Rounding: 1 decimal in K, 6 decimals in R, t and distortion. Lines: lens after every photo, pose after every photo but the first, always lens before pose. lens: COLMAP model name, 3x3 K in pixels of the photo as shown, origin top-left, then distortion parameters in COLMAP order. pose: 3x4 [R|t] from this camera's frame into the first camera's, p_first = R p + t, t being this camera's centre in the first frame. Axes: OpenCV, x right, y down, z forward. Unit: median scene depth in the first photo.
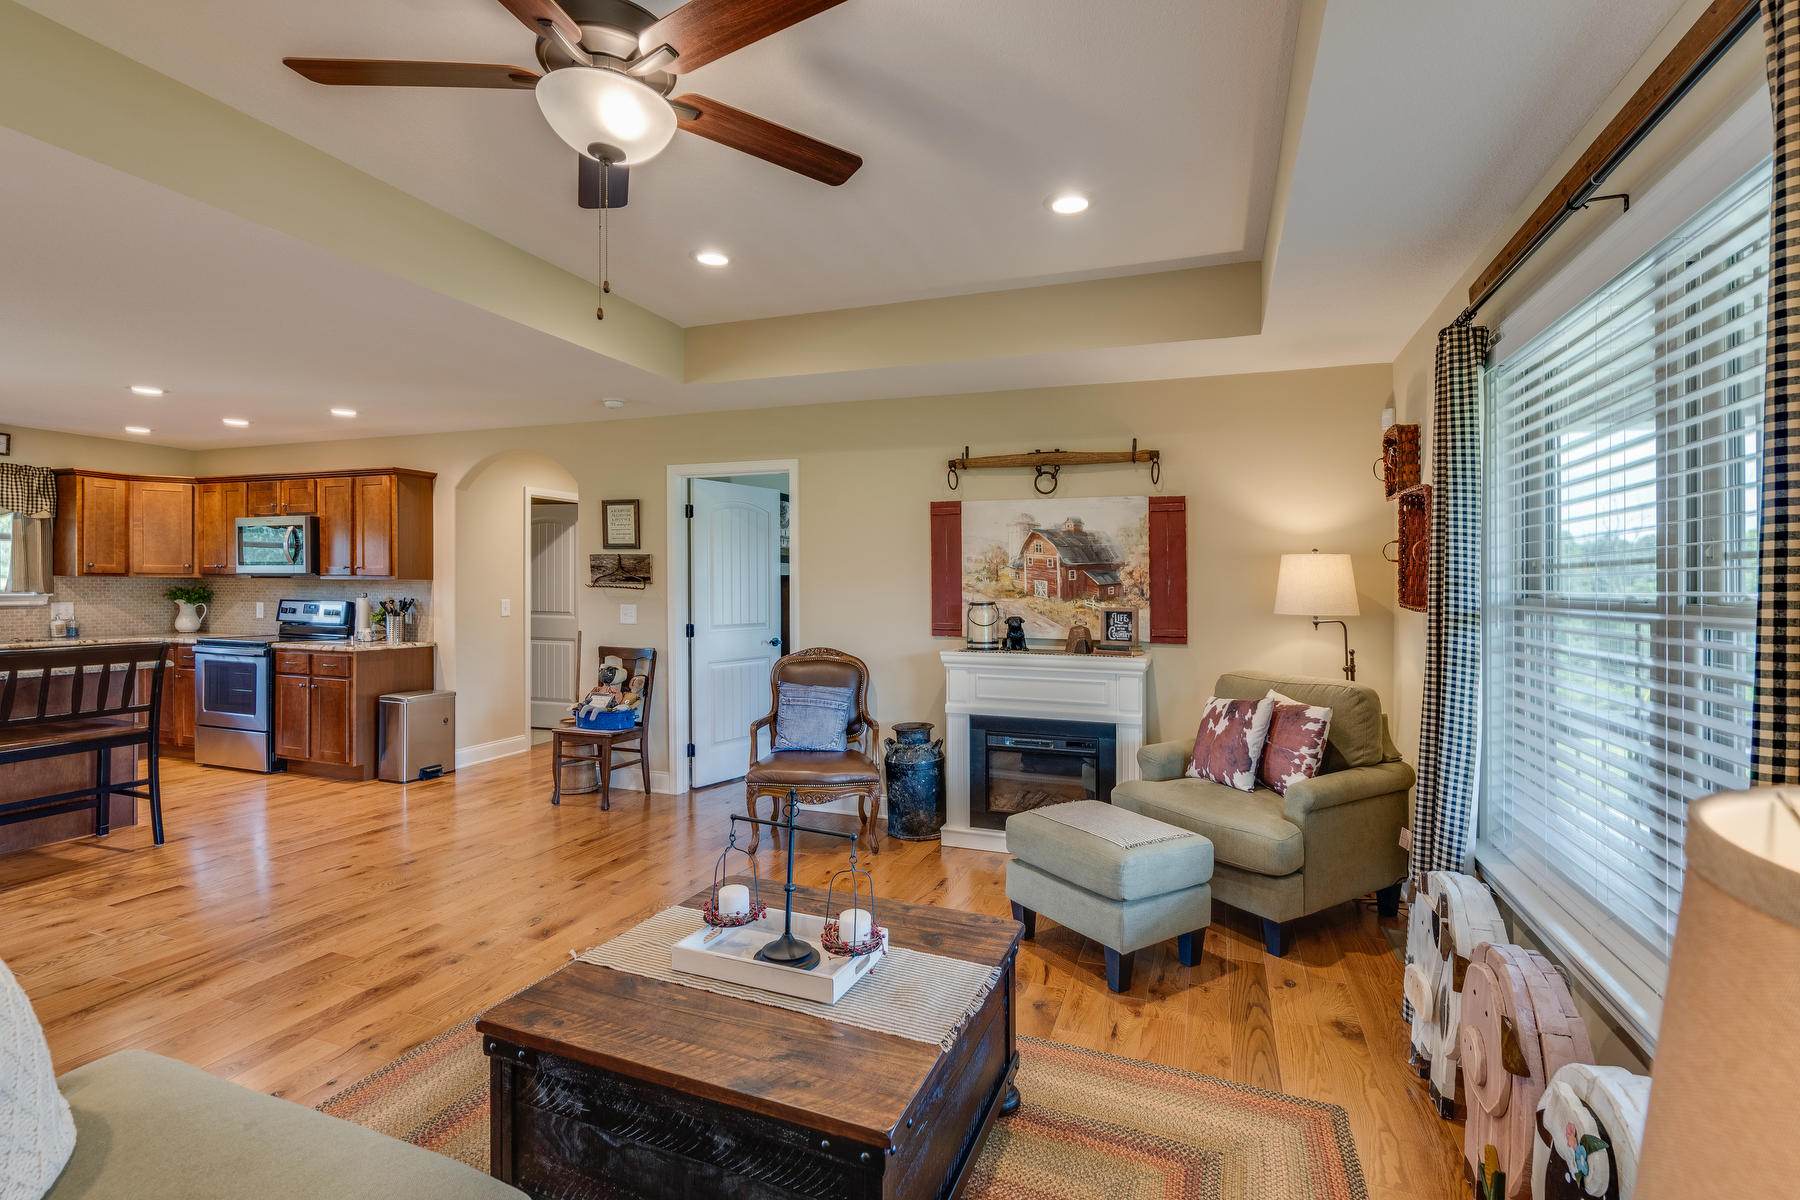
lens RADIAL K [[830.8, 0, 909.2], [0, 830.8, 609.0], [0, 0, 1]] dist [-0.002882, 0.001247]
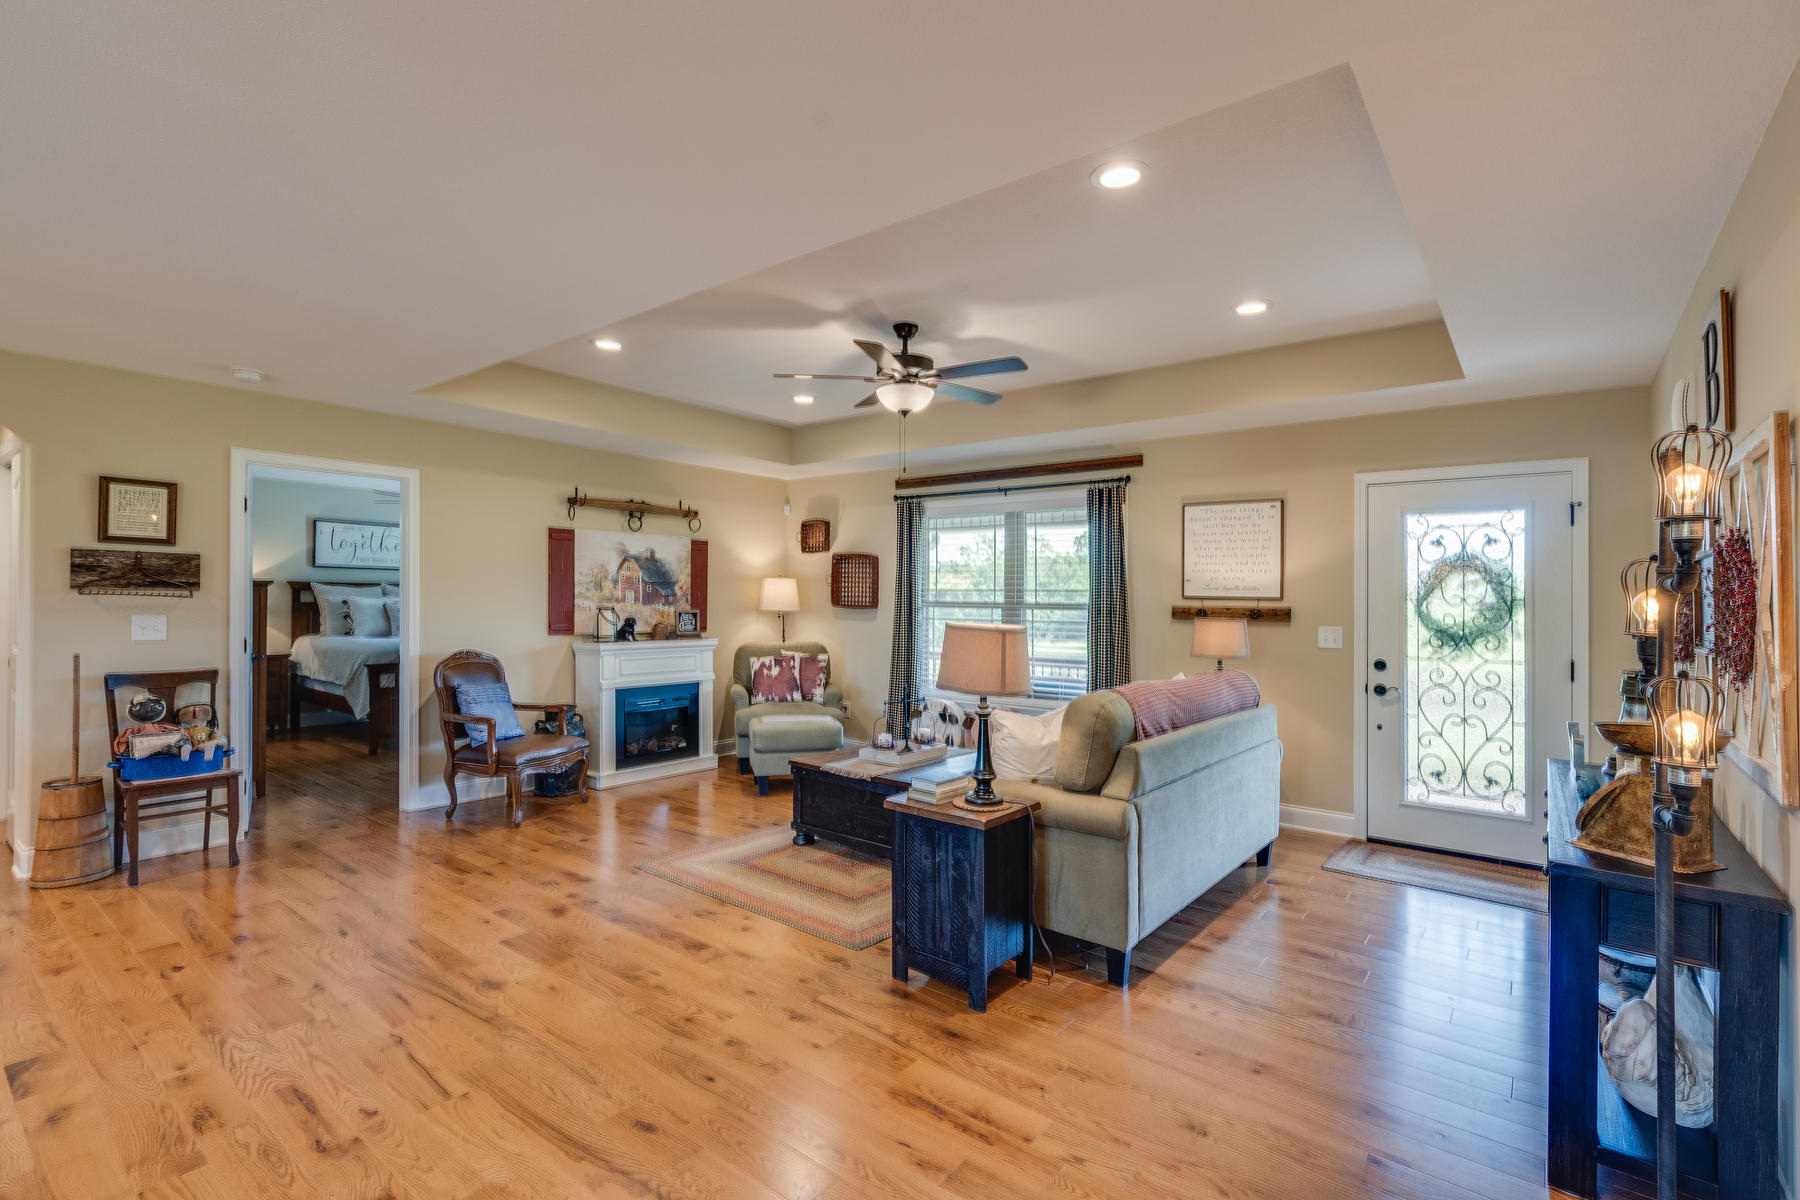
lens RADIAL K [[830.8, 0, 915.4], [0, 830.8, 600.8], [0, 0, 1]] dist [-0.002882, 0.001247]
pose [[0.293701, -0.002001, 0.955895, -0.881544], [0.024598, 0.999682, -0.005465, 0.001382], [-0.955581, 0.025118, 0.293657, 0.102942]]
